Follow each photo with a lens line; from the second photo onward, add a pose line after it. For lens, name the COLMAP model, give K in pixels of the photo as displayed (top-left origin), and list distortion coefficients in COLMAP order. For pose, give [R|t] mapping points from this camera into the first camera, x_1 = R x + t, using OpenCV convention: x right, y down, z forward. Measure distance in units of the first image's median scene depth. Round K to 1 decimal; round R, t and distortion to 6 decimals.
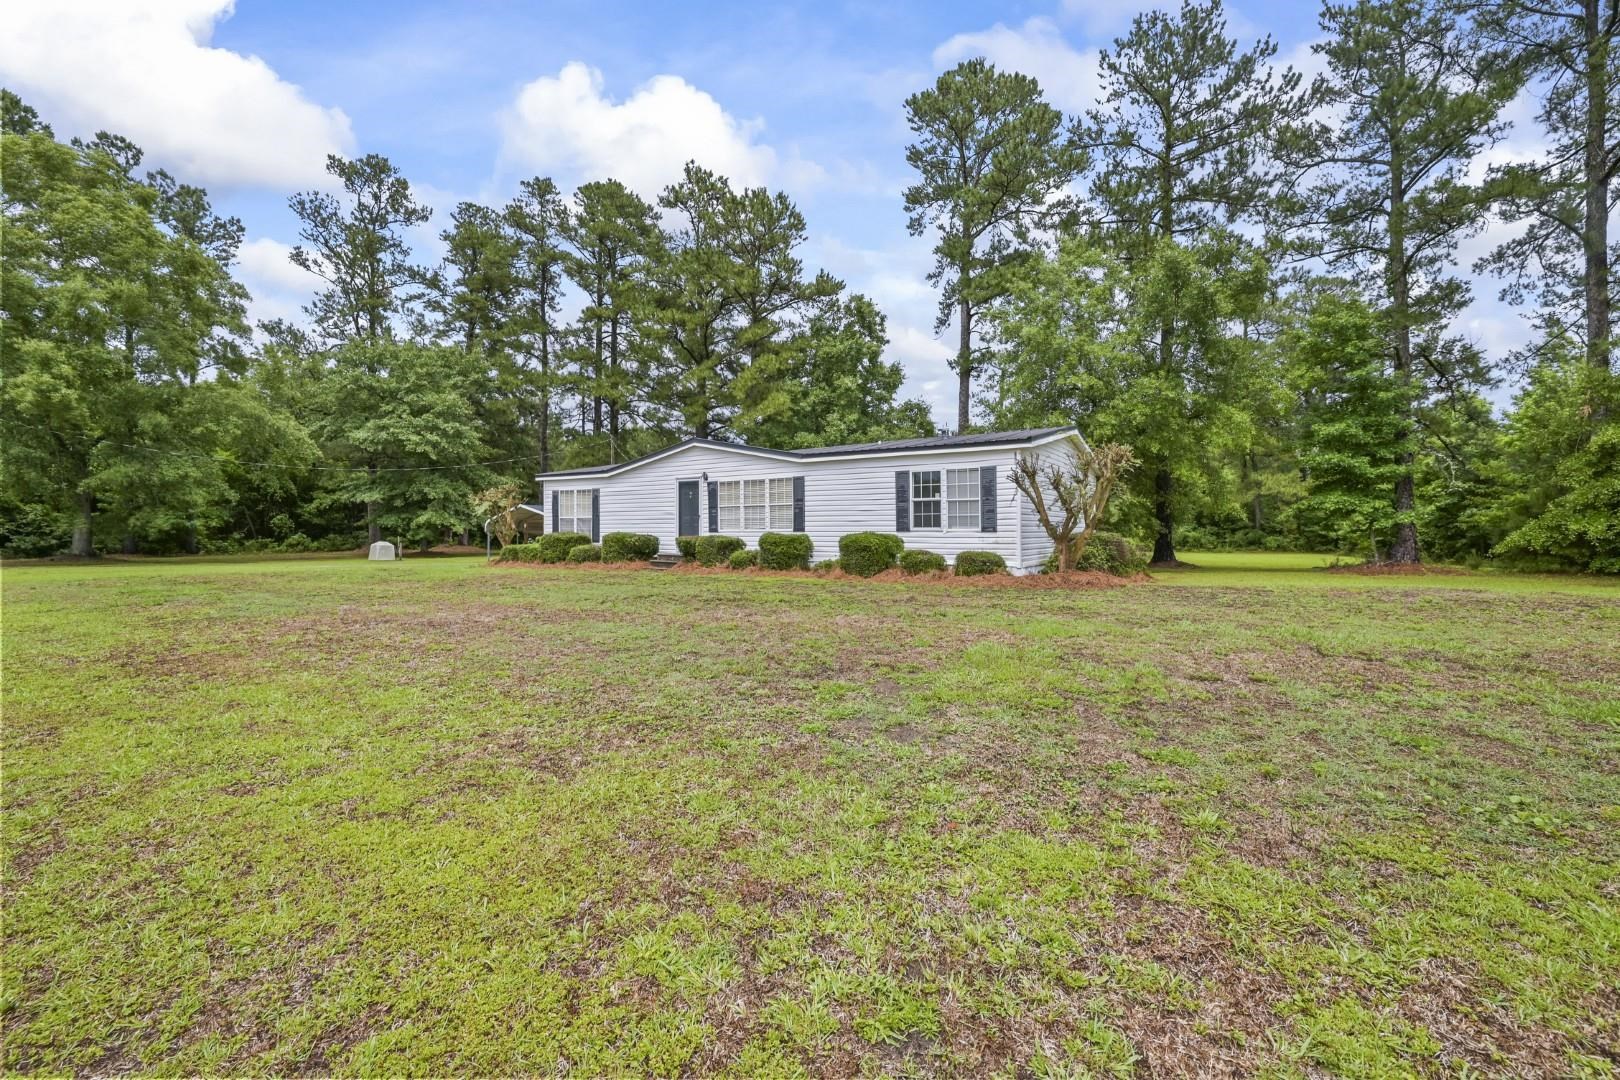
lens RADIAL K [[678.1, 0, 809.6], [0, 678.1, 538.0], [0, 0, 1]] dist [-0.003626, -0.000279]
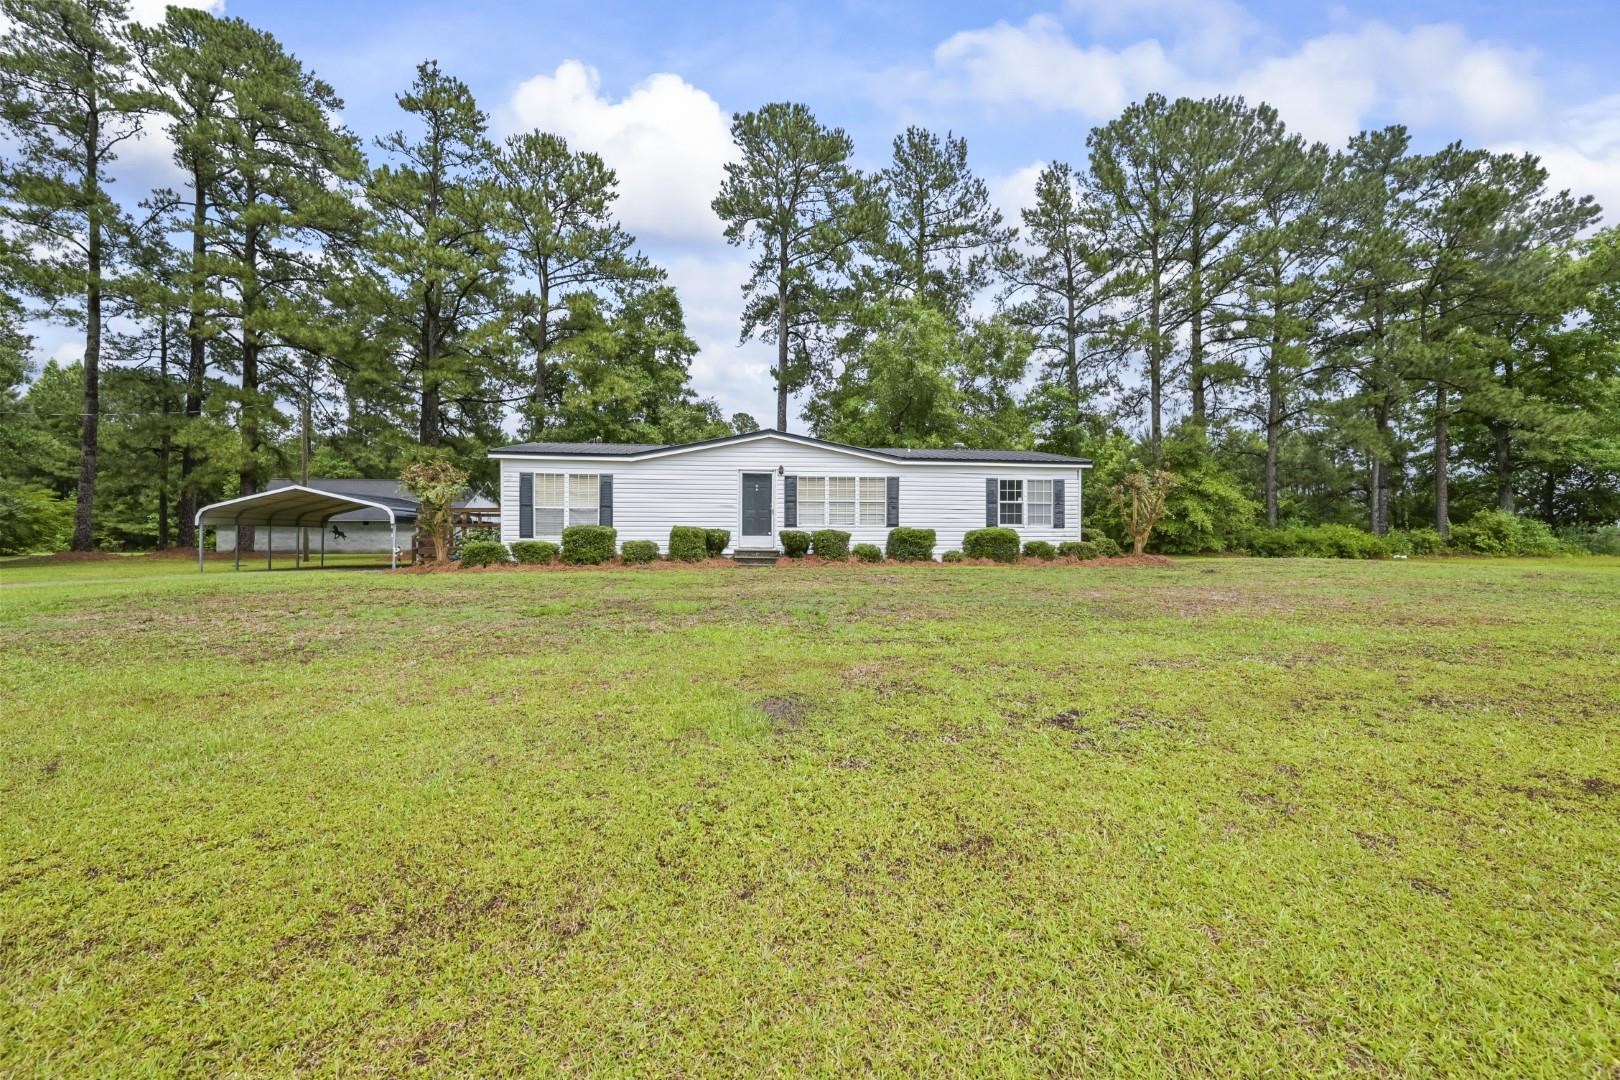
lens RADIAL K [[678.1, 0, 809.5], [0, 678.1, 540.2], [0, 0, 1]] dist [-0.003626, -0.000279]
pose [[0.790041, -0.001280, 0.613053, -0.804414], [-0.001271, 0.999992, 0.003726, 0.008629], [-0.613053, -0.003723, 0.790033, 0.212447]]
